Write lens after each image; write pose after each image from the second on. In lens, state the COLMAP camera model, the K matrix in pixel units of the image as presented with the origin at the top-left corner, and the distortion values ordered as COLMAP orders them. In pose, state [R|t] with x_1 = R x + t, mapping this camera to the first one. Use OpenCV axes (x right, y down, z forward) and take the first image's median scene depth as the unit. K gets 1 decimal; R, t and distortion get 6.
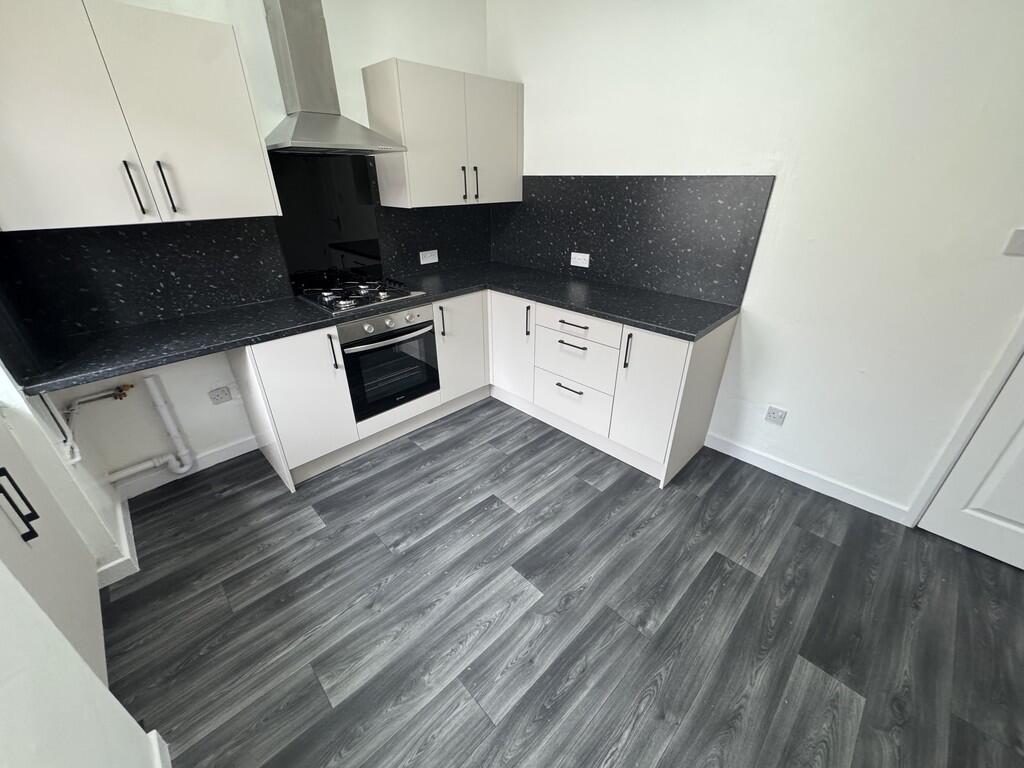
lens RADIAL K [[407.0, 0, 512.0], [0, 407.0, 384.0], [0, 0, 1]] dist [-0.001465, -0.000212]
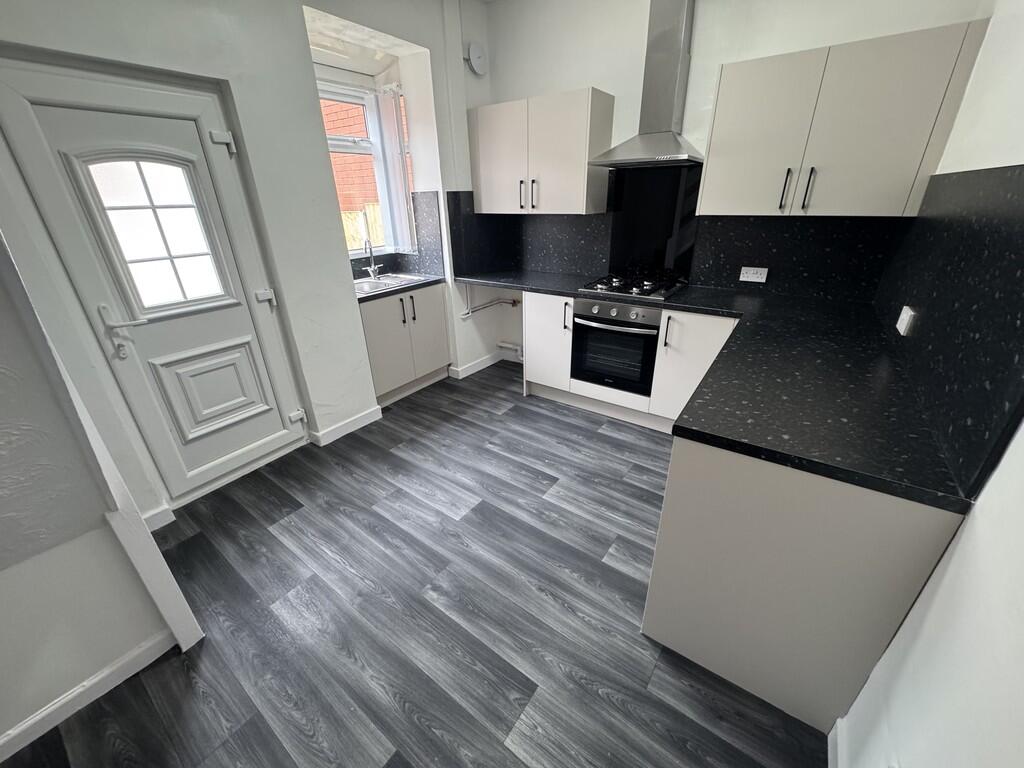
lens RADIAL K [[407.0, 0, 512.0], [0, 407.0, 384.0], [0, 0, 1]] dist [-0.001465, -0.000212]
pose [[0.169081, 0.411347, -0.895659, 0.908345], [-0.431123, 0.848061, 0.308100, -0.247920], [0.886309, 0.334045, 0.320733, 0.534627]]
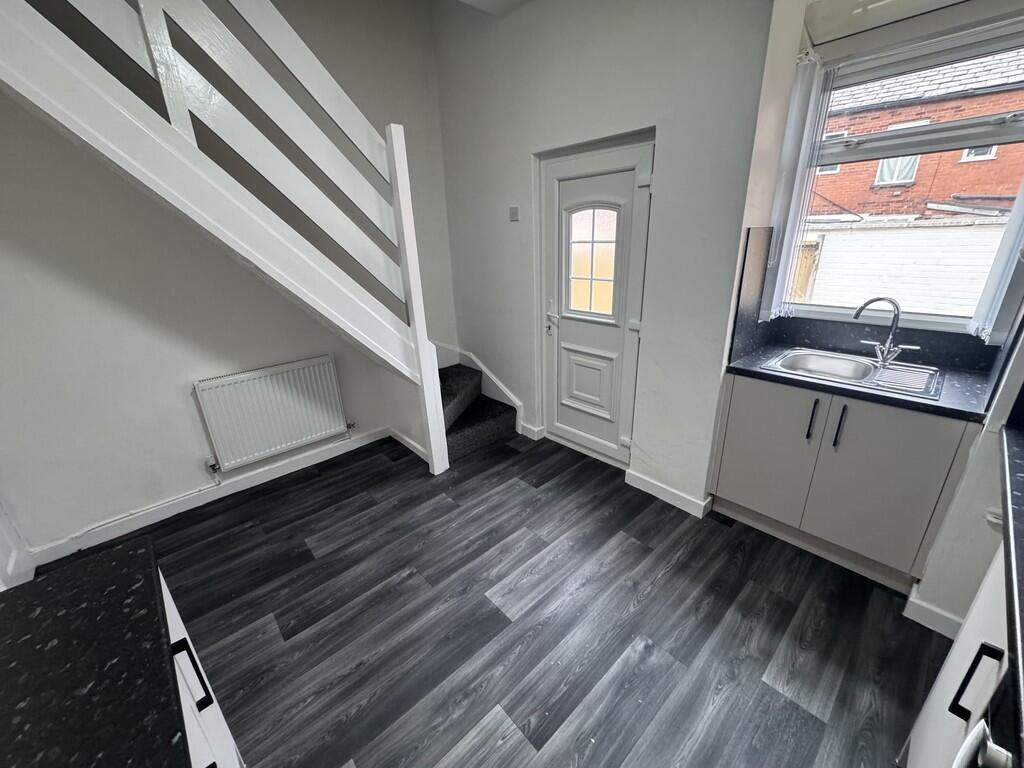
lens RADIAL K [[407.0, 0, 512.0], [0, 407.0, 384.0], [0, 0, 1]] dist [-0.001465, -0.000212]
pose [[-0.998679, 0.020668, 0.047035, -0.054405], [0.048684, 0.673151, 0.737901, -0.601721], [-0.016411, 0.739217, -0.673268, 1.157104]]
